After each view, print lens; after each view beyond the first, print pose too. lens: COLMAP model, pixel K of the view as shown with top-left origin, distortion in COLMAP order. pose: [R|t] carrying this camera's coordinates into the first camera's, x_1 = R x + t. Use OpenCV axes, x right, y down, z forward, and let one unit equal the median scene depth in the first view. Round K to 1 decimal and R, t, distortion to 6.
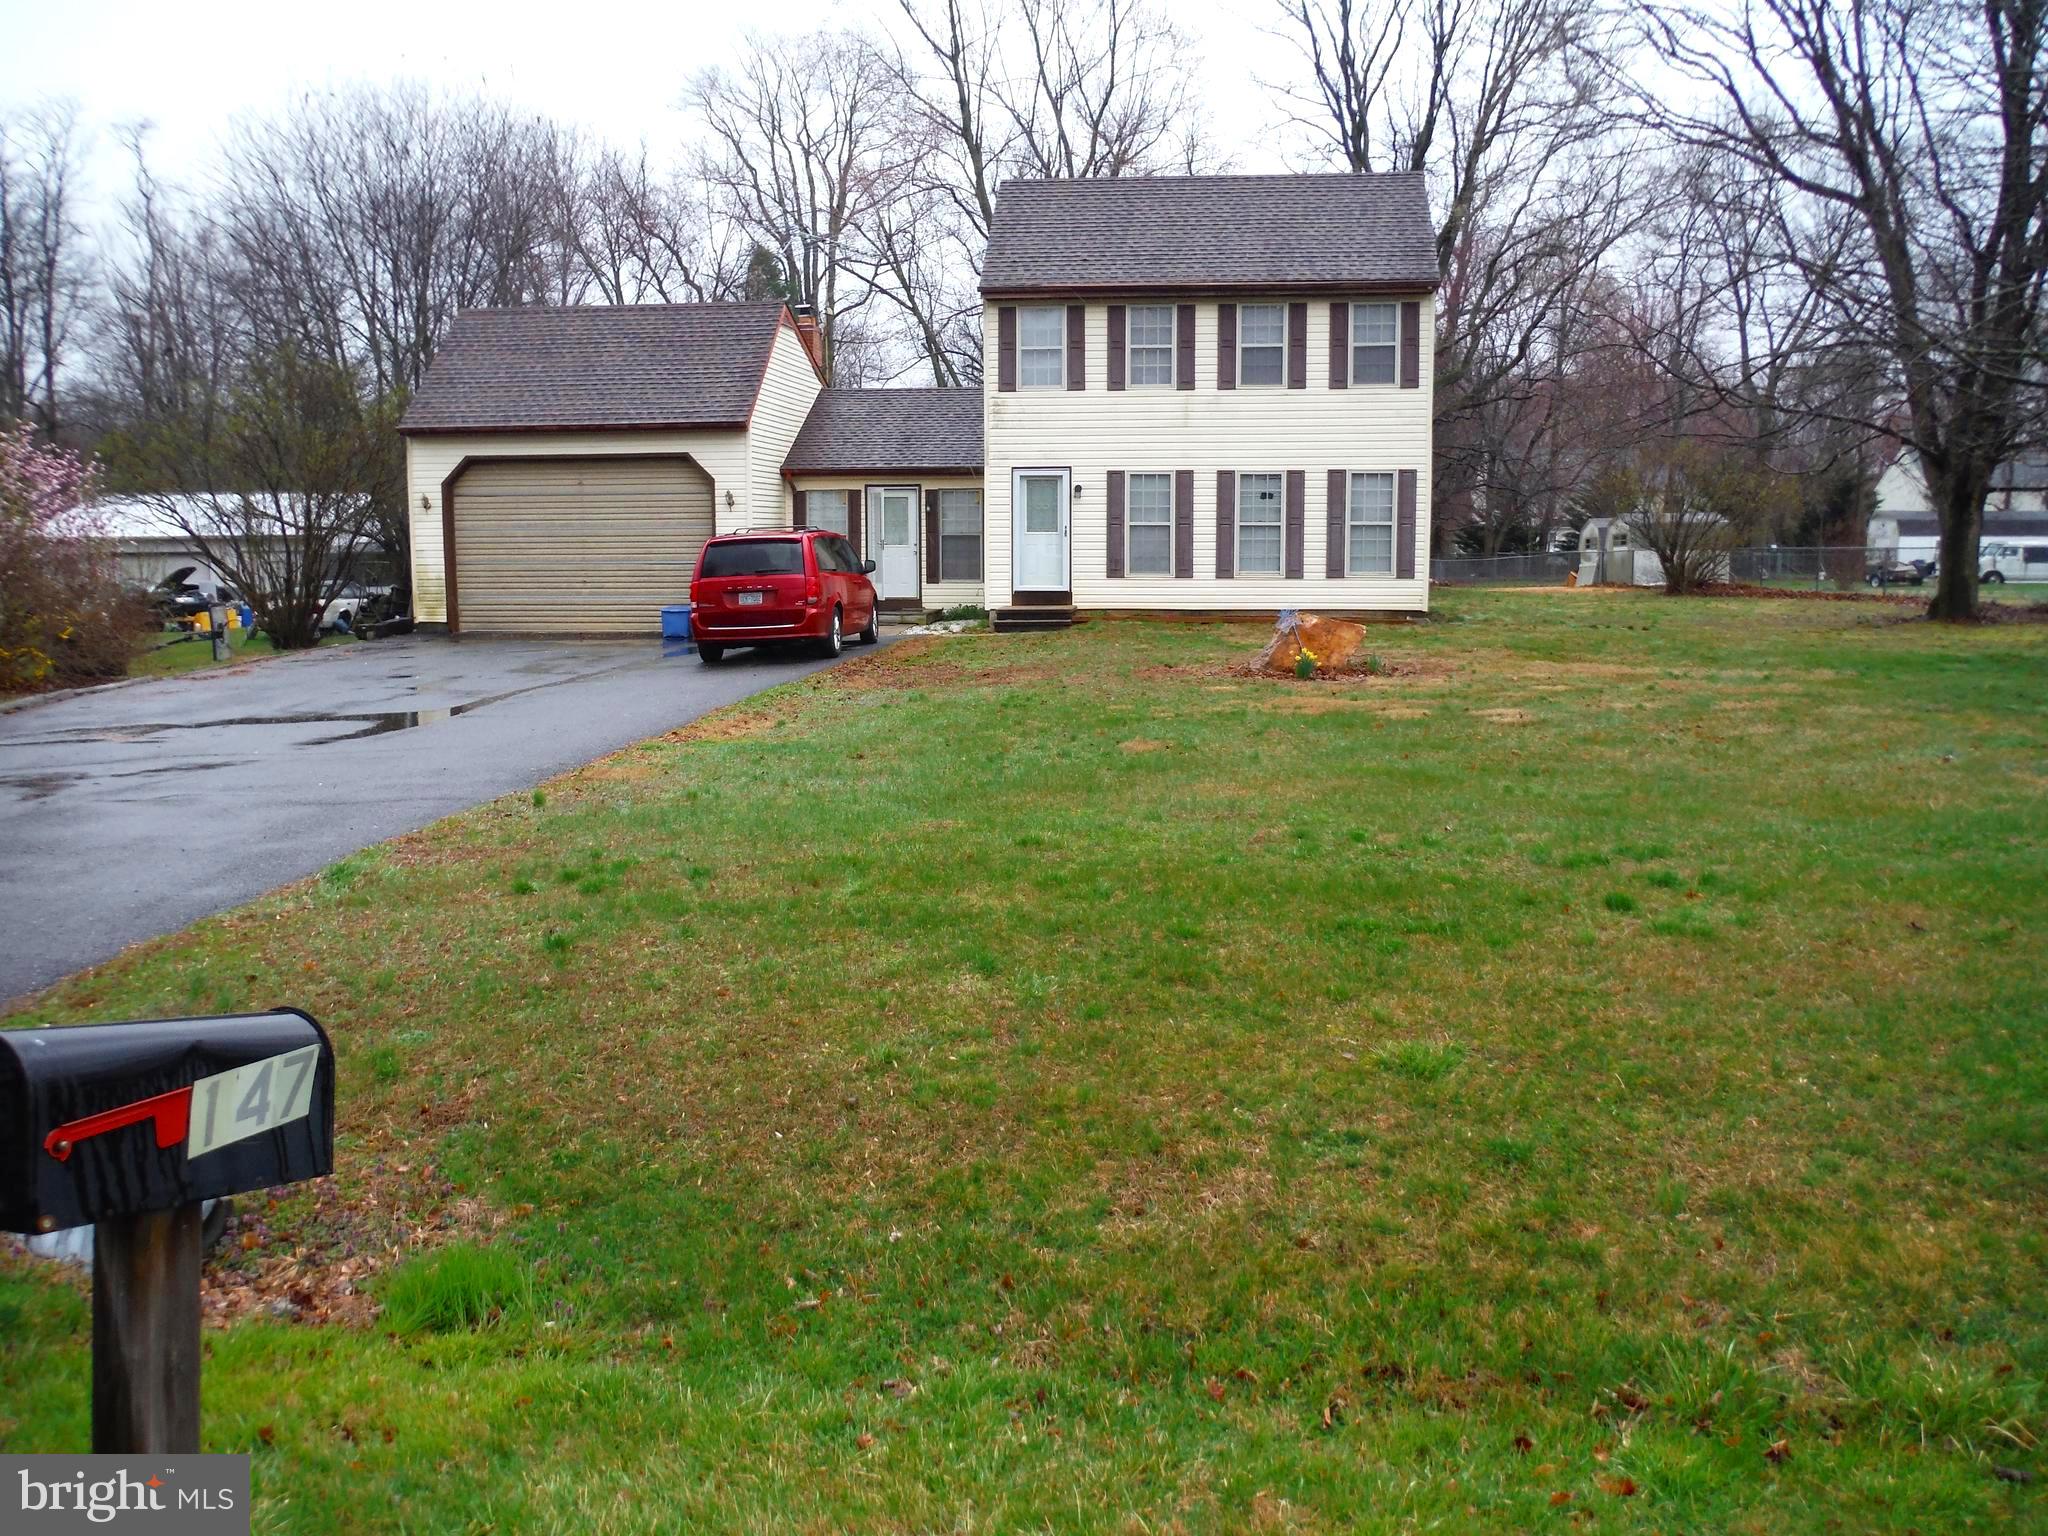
lens RADIAL K [[1720.7, 0, 1024.0], [0, 1720.7, 768.0], [0, 0, 1]] dist [-0.092914, 0.069390]
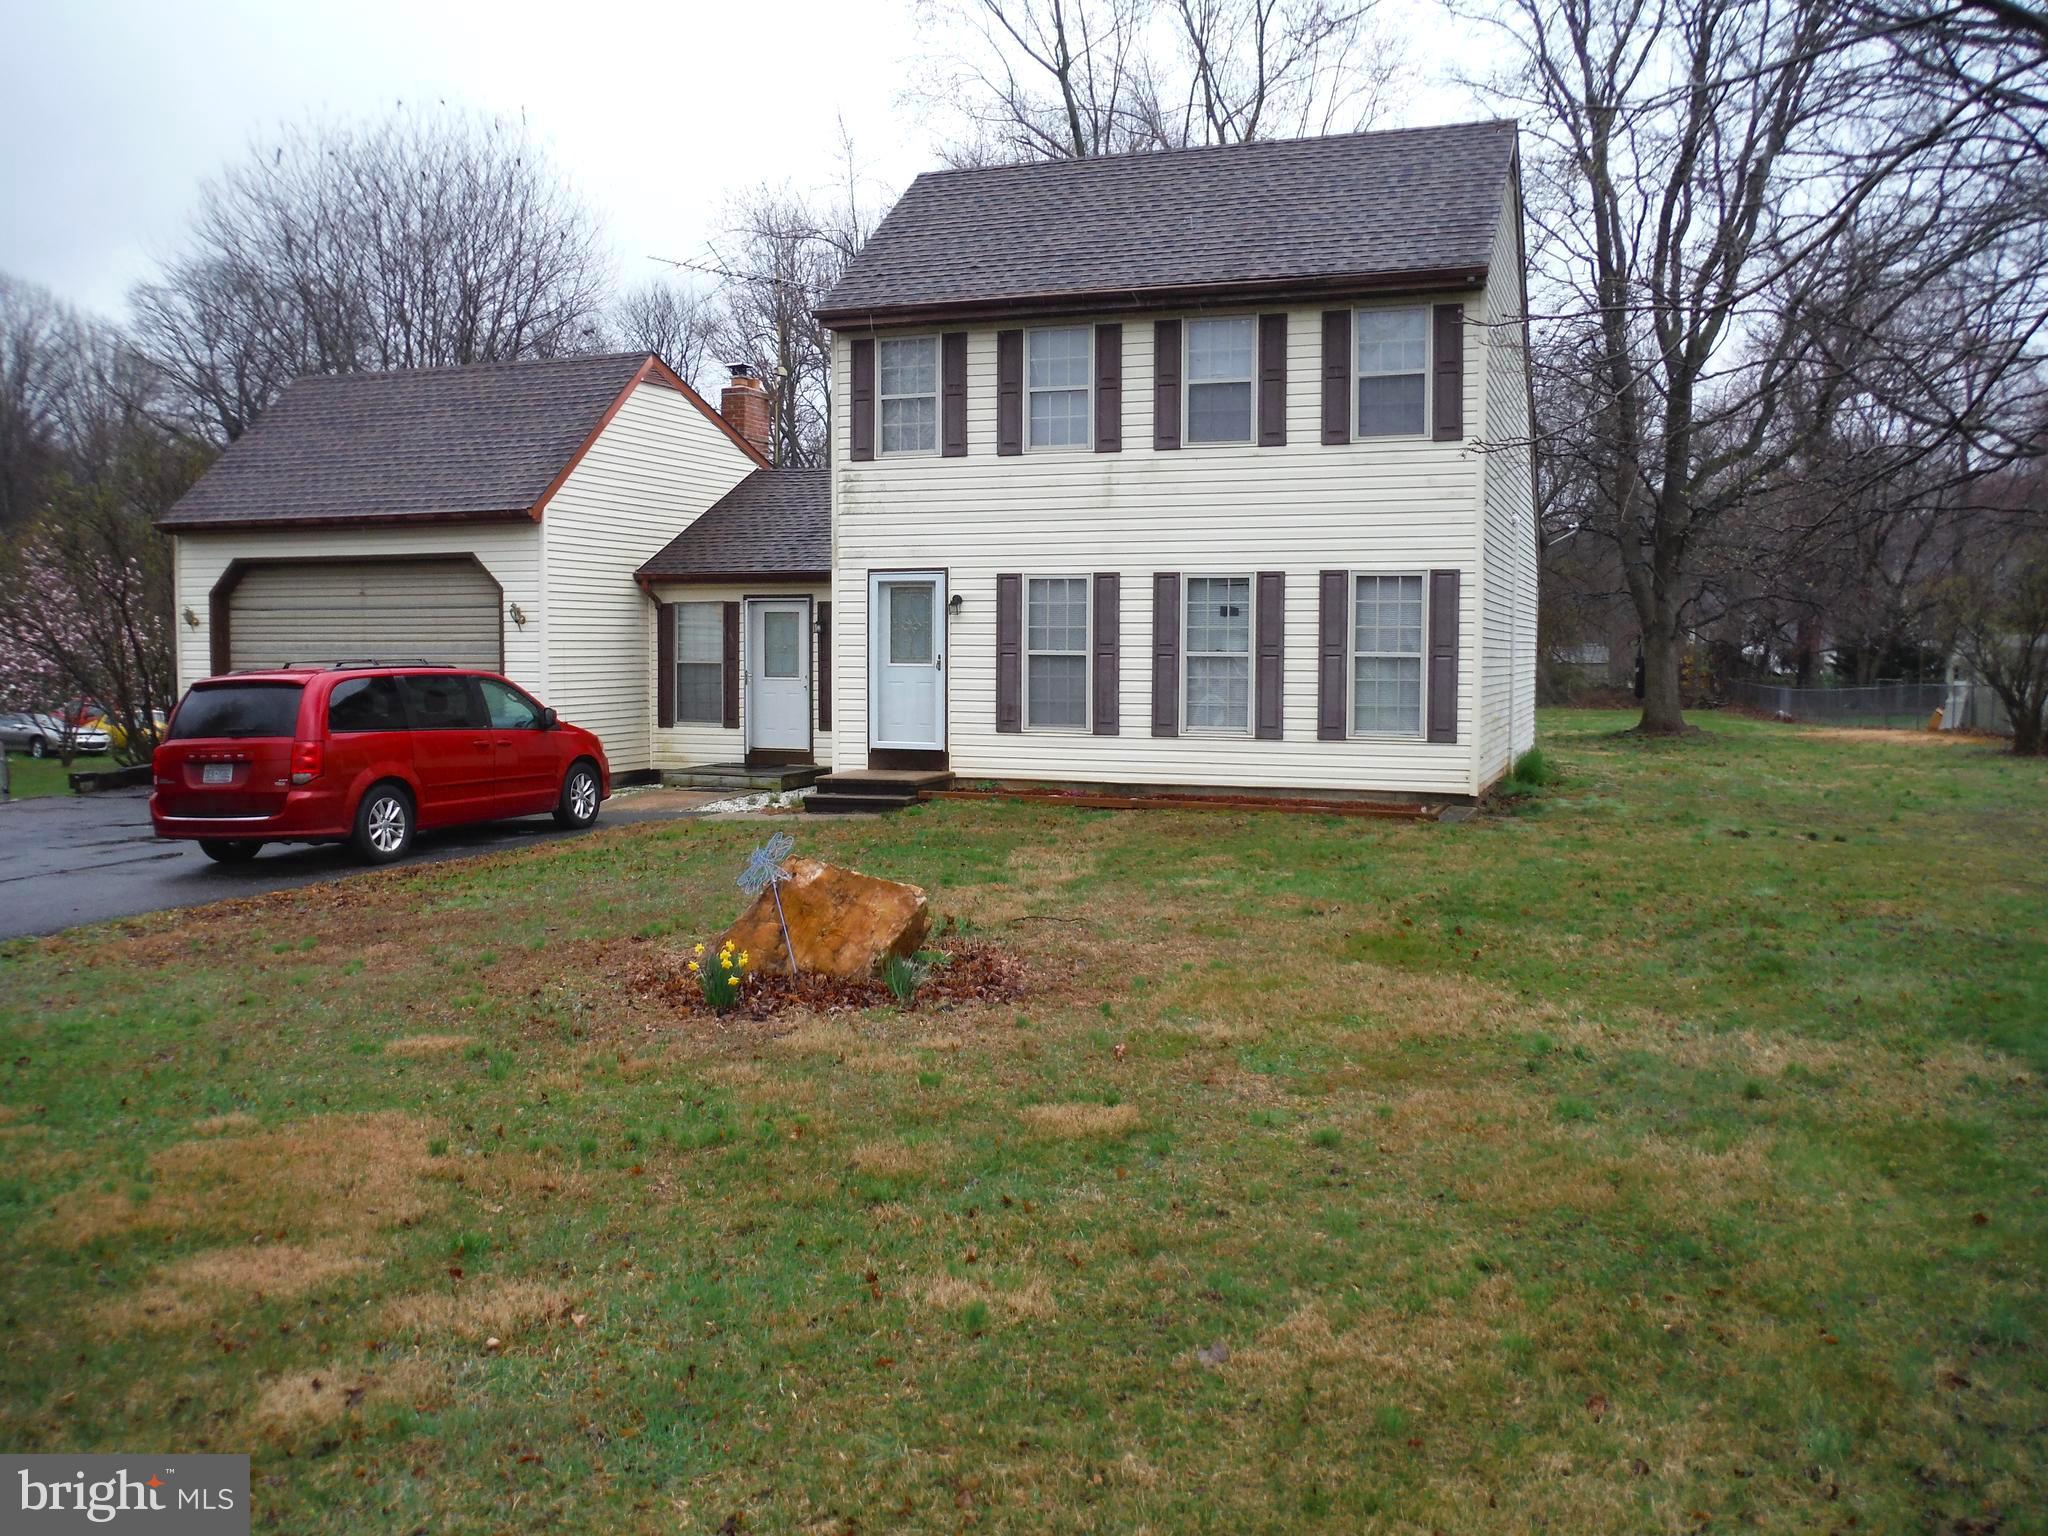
lens RADIAL K [[1720.7, 0, 1024.0], [0, 1720.7, 768.0], [0, 0, 1]] dist [-0.092914, 0.069390]
pose [[0.970460, 0.023675, -0.240096, 0.221712], [-0.038763, 0.997545, -0.058314, -0.058334], [0.238126, 0.065898, 0.968996, 0.353102]]
